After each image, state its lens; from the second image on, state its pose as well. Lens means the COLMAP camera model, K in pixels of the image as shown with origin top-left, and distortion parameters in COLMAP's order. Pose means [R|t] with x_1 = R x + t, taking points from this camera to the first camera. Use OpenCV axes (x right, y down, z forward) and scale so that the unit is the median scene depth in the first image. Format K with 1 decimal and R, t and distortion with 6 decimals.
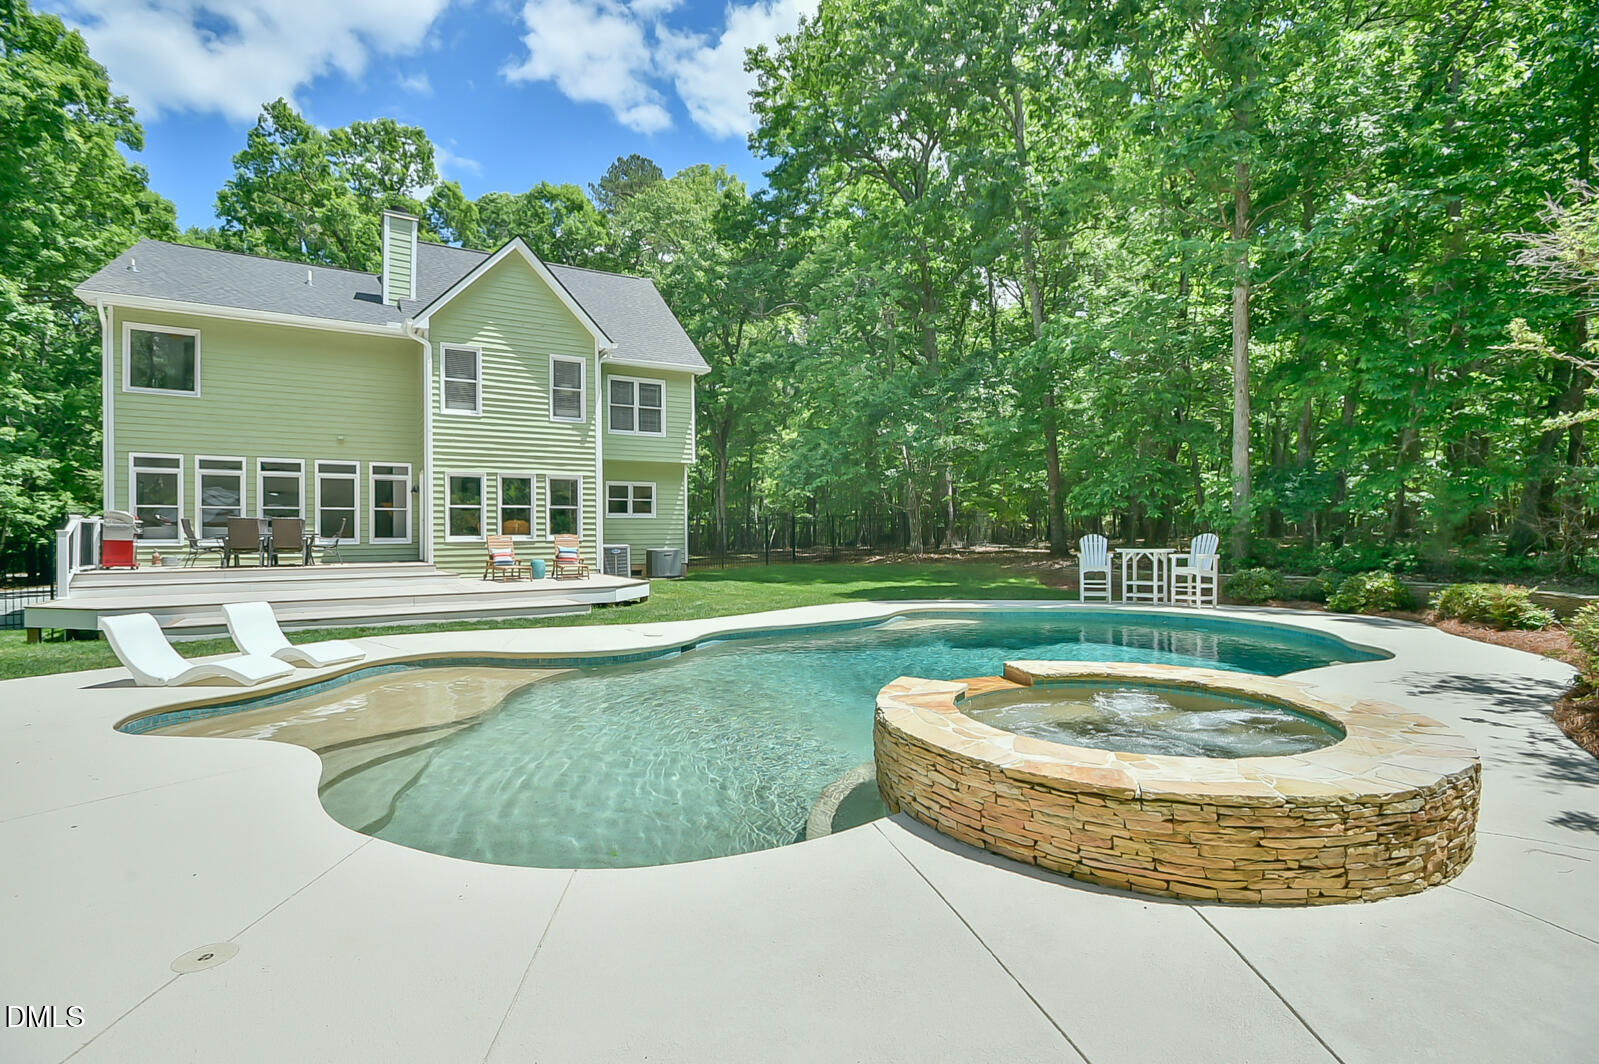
lens RADIAL K [[755.9, 0, 793.4], [0, 755.9, 529.1], [0, 0, 1]] dist [-0.013095, 0.003065]
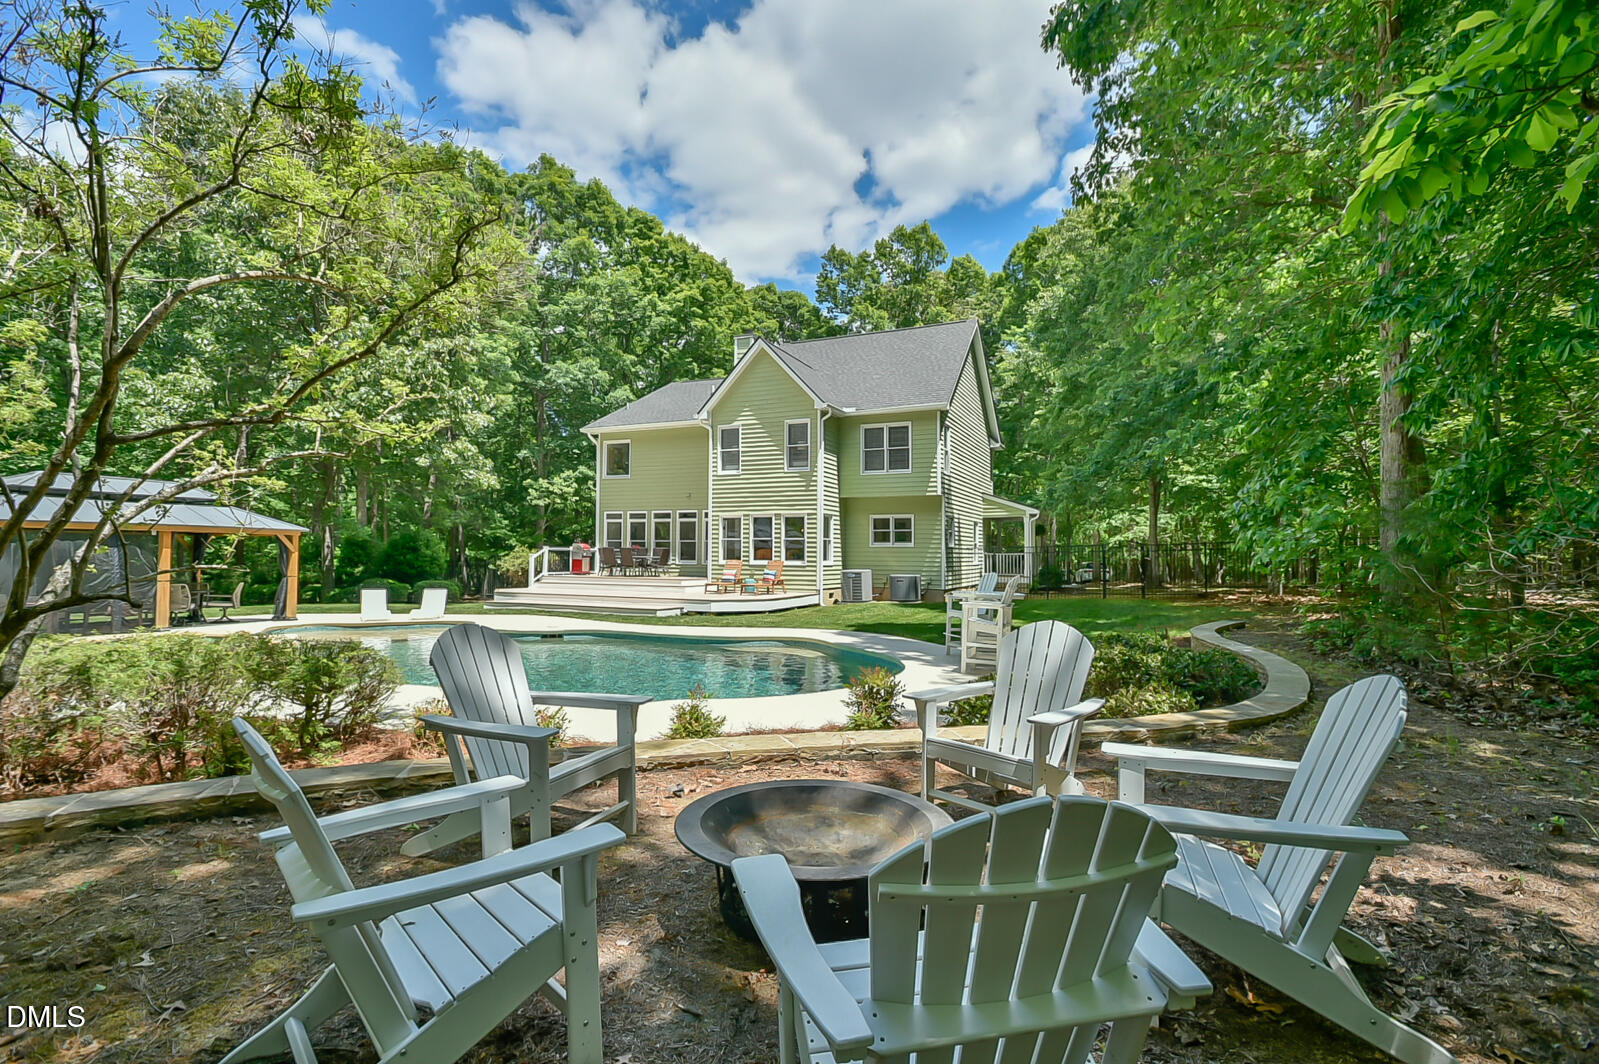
lens RADIAL K [[755.9, 0, 794.8], [0, 755.9, 524.4], [0, 0, 1]] dist [-0.013095, 0.003065]
pose [[0.554921, -0.021881, -0.831615, 0.781717], [-0.007848, 0.999472, -0.031535, -0.013995], [0.831866, 0.024026, 0.554456, 0.311336]]
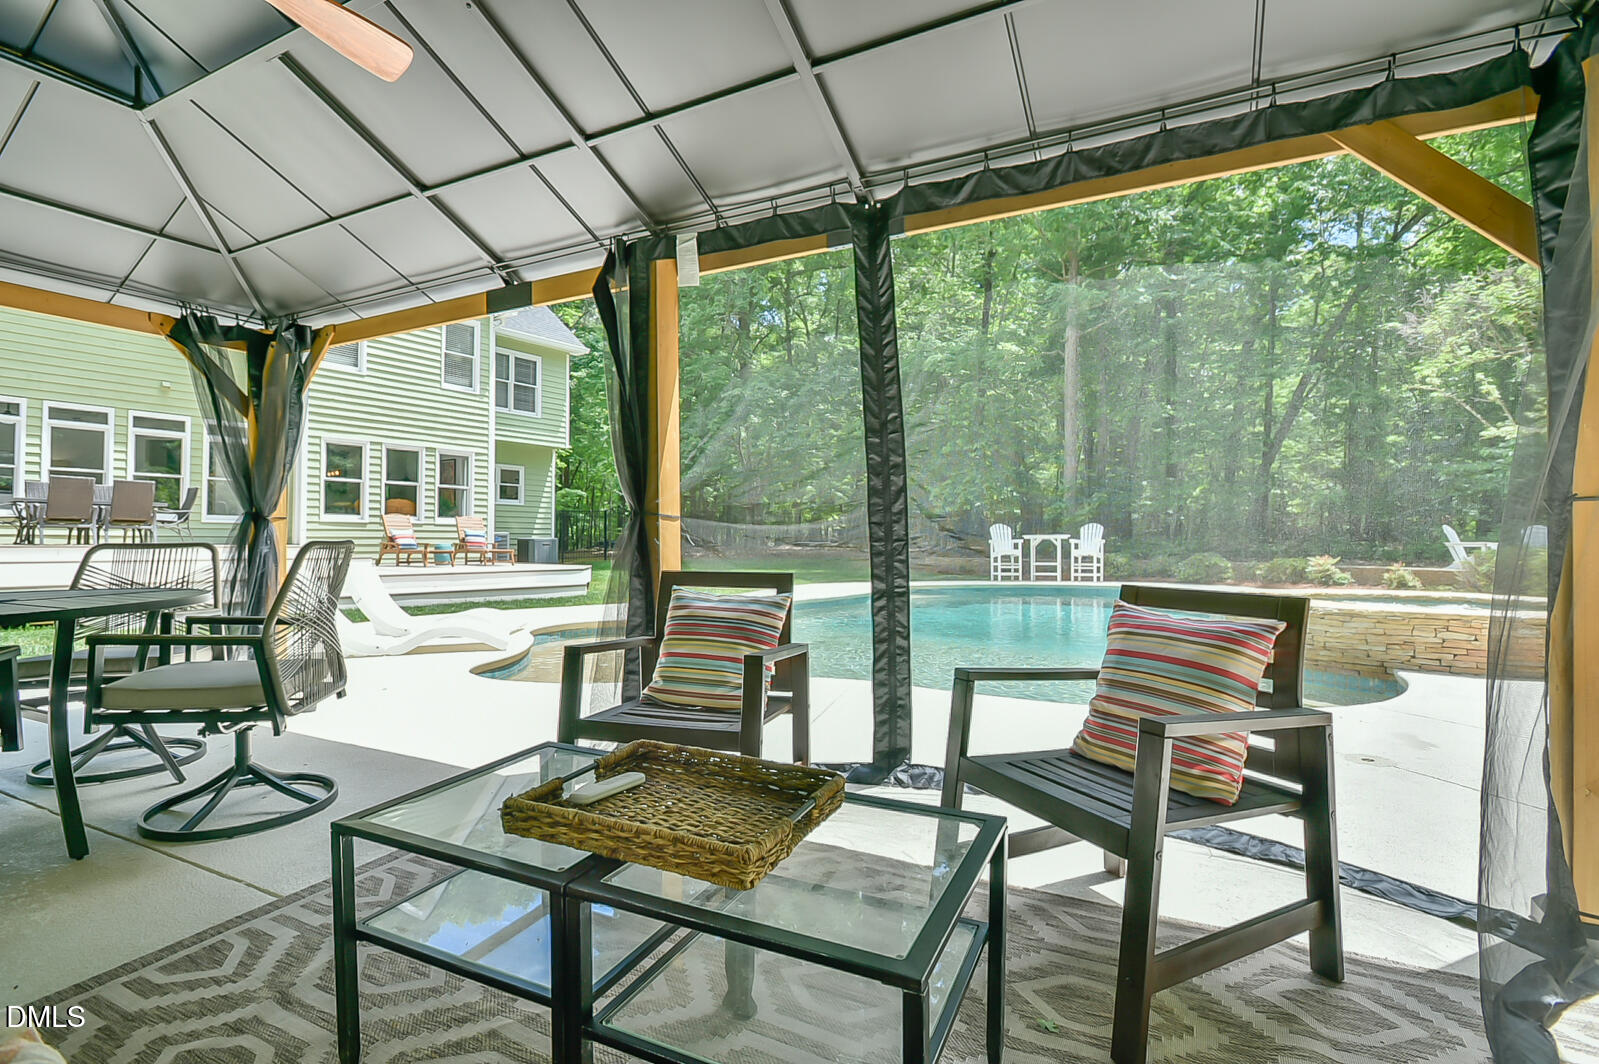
lens RADIAL K [[755.9, 0, 787.9], [0, 755.9, 528.9], [0, 0, 1]] dist [-0.013095, 0.003065]
pose [[0.925095, 0.017964, 0.379311, -0.287757], [-0.011709, 0.999755, -0.018789, 0.033972], [-0.379556, 0.012940, 0.925078, 0.037051]]
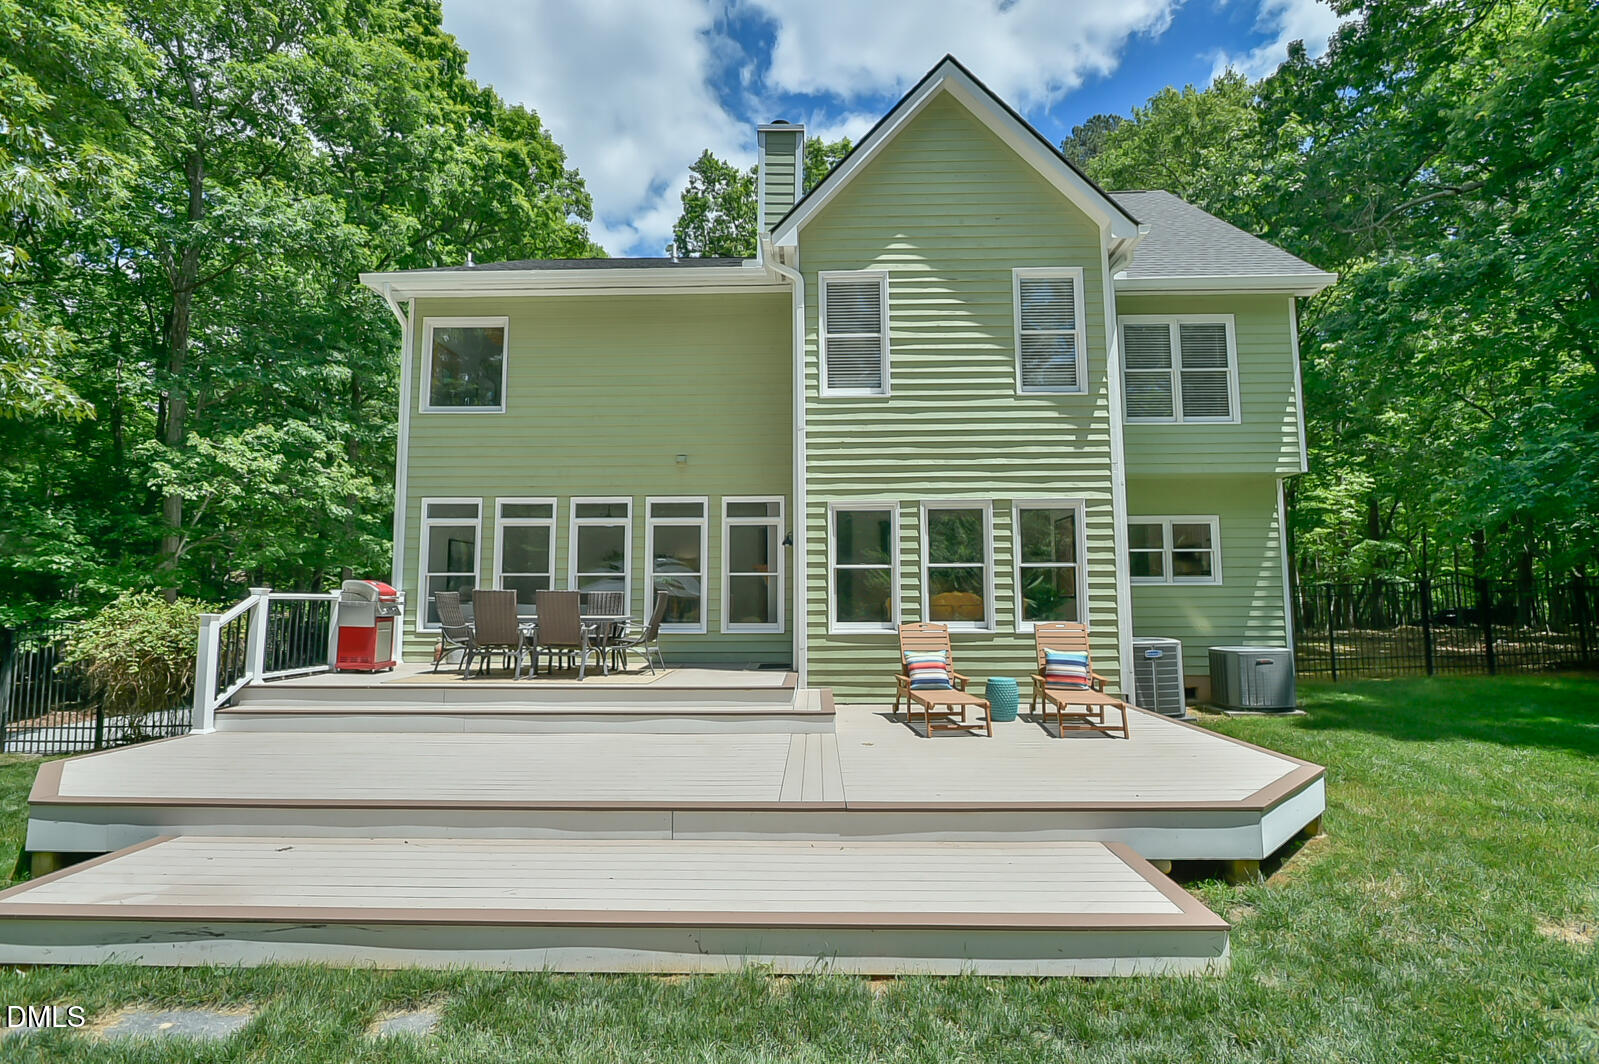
lens RADIAL K [[755.9, 0, 794.7], [0, 755.9, 533.1], [0, 0, 1]] dist [-0.013095, 0.003065]
pose [[0.839788, -0.047002, -0.540876, -0.182862], [0.000304, 0.996286, -0.086104, -0.007519], [0.542915, 0.072144, 0.836683, 0.515469]]
